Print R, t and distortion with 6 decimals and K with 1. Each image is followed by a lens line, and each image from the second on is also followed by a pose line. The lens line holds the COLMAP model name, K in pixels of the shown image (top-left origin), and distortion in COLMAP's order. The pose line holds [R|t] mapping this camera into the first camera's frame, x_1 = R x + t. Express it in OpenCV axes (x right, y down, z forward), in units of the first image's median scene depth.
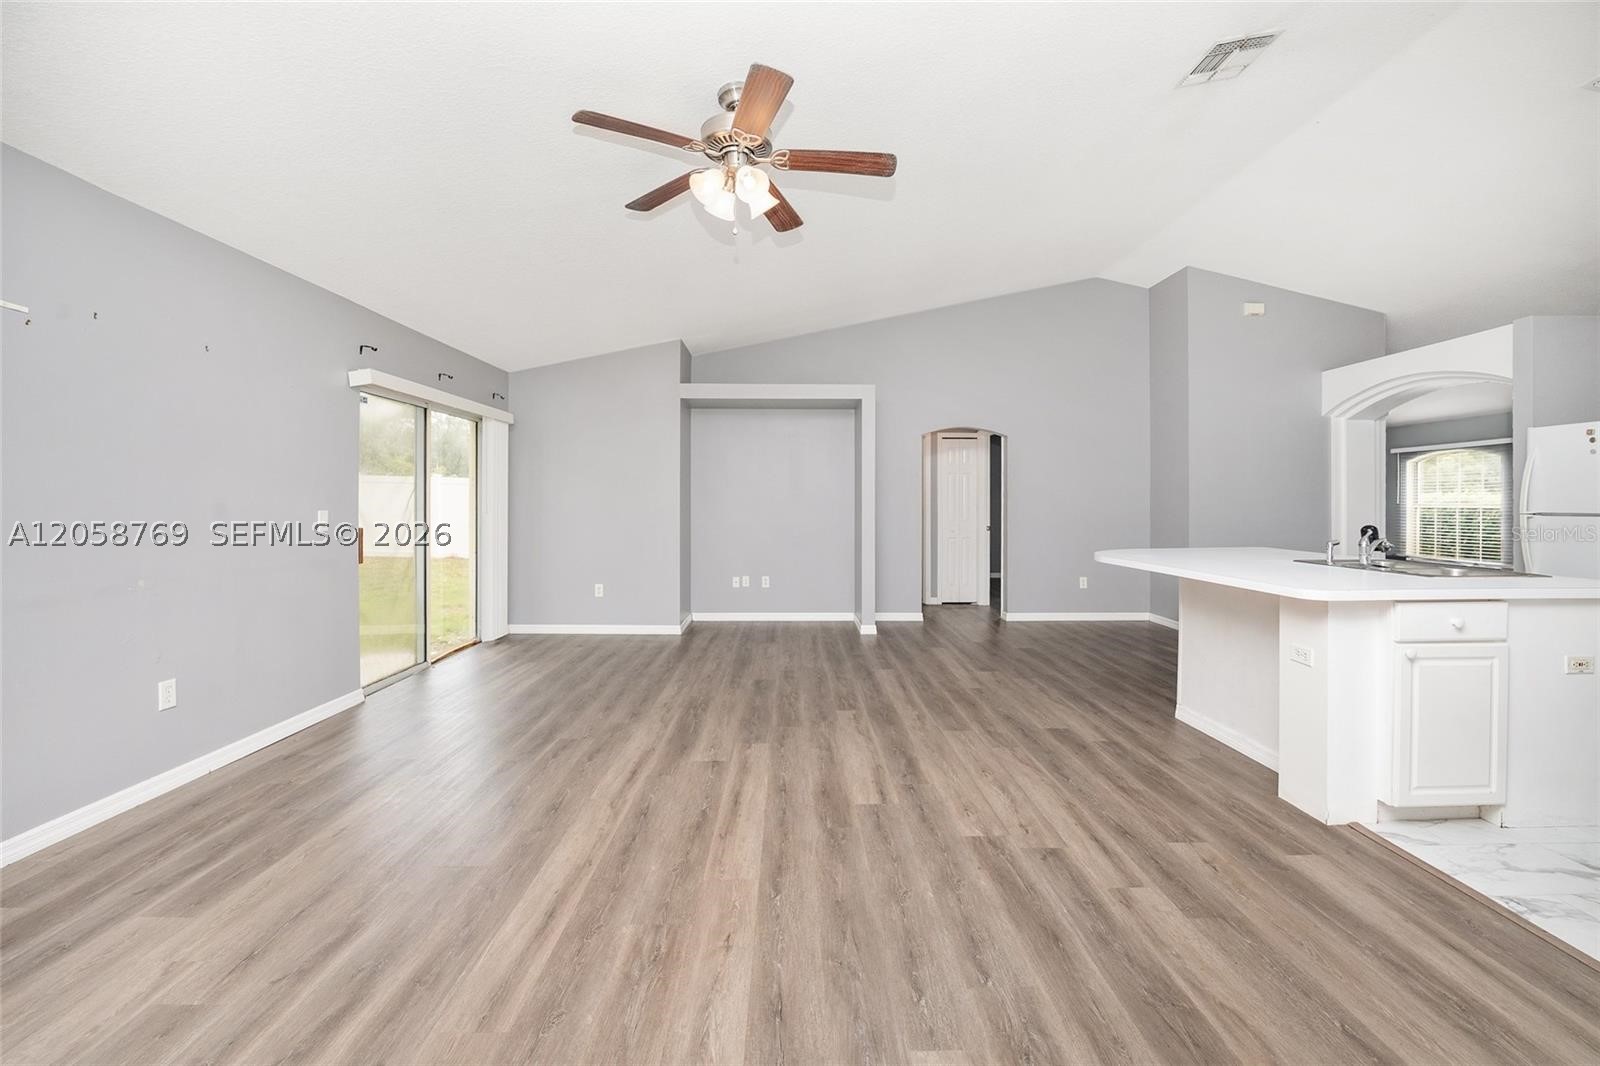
lens RADIAL K [[645.6, 0, 795.2], [0, 645.6, 507.6], [0, 0, 1]] dist [-0.023401, 0.001991]
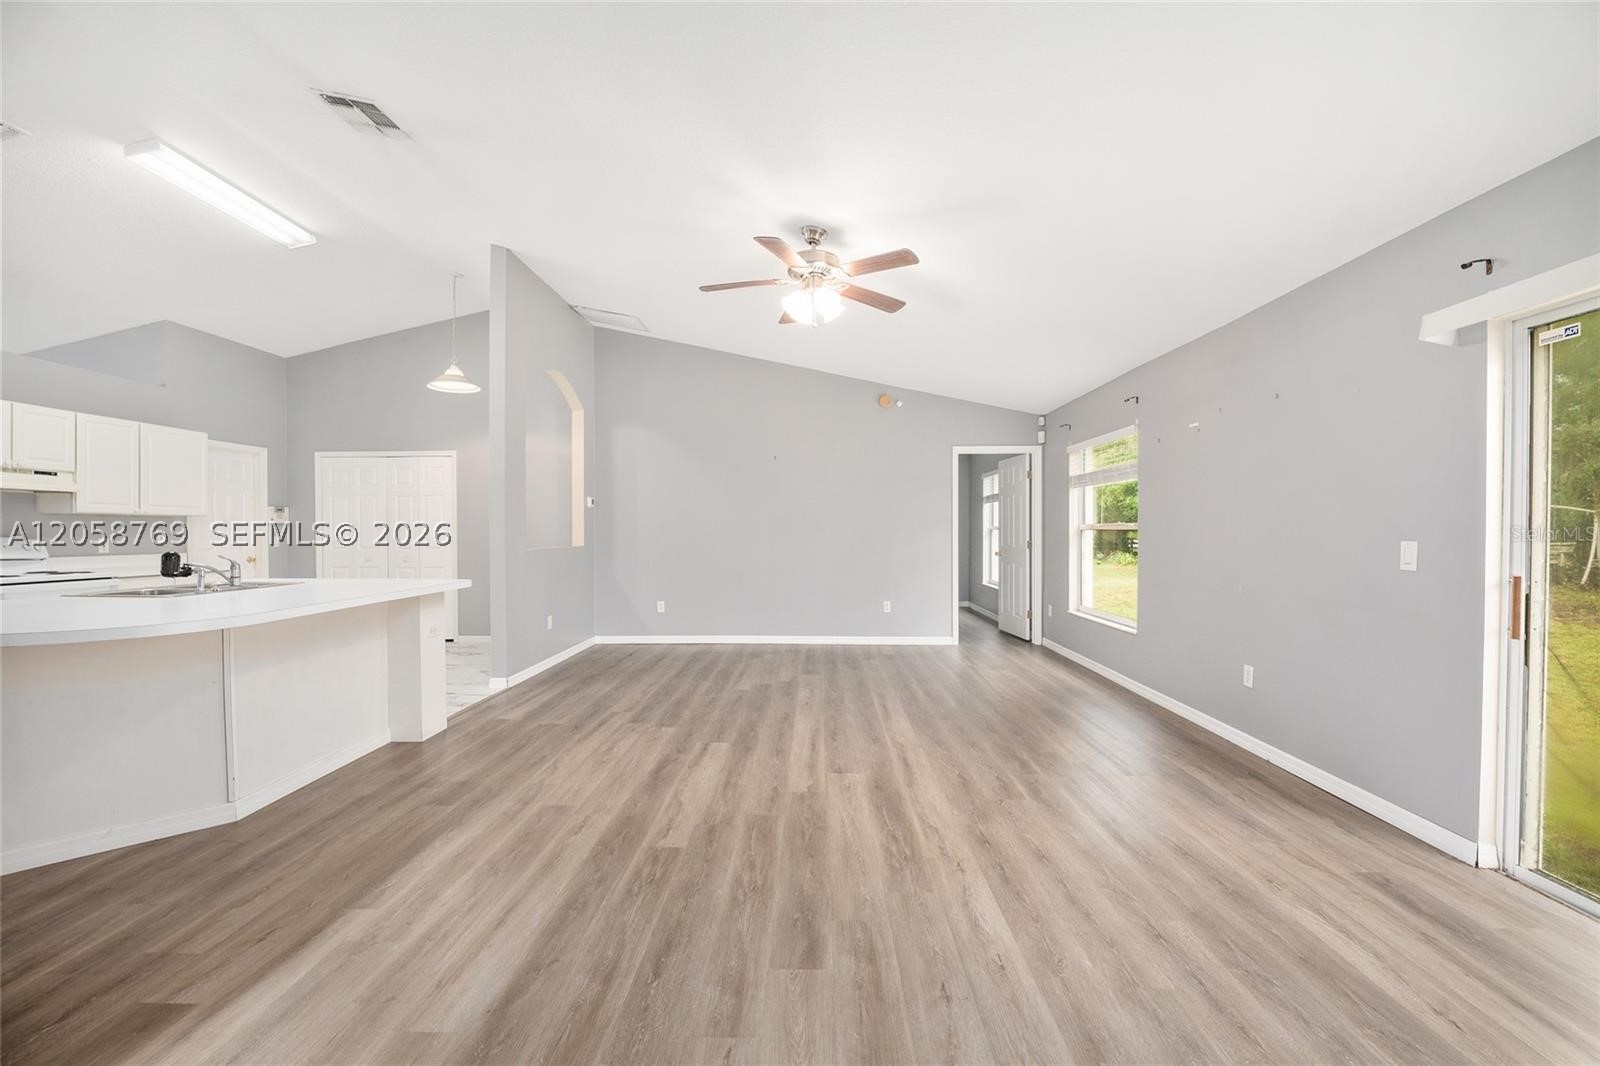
lens RADIAL K [[645.6, 0, 803.1], [0, 645.6, 534.3], [0, 0, 1]] dist [-0.023401, 0.001991]
pose [[-0.999630, -0.002445, 0.027087, -0.099476], [-0.002058, 0.999895, 0.014312, -0.016529], [-0.027119, 0.014251, -0.999531, 2.237258]]
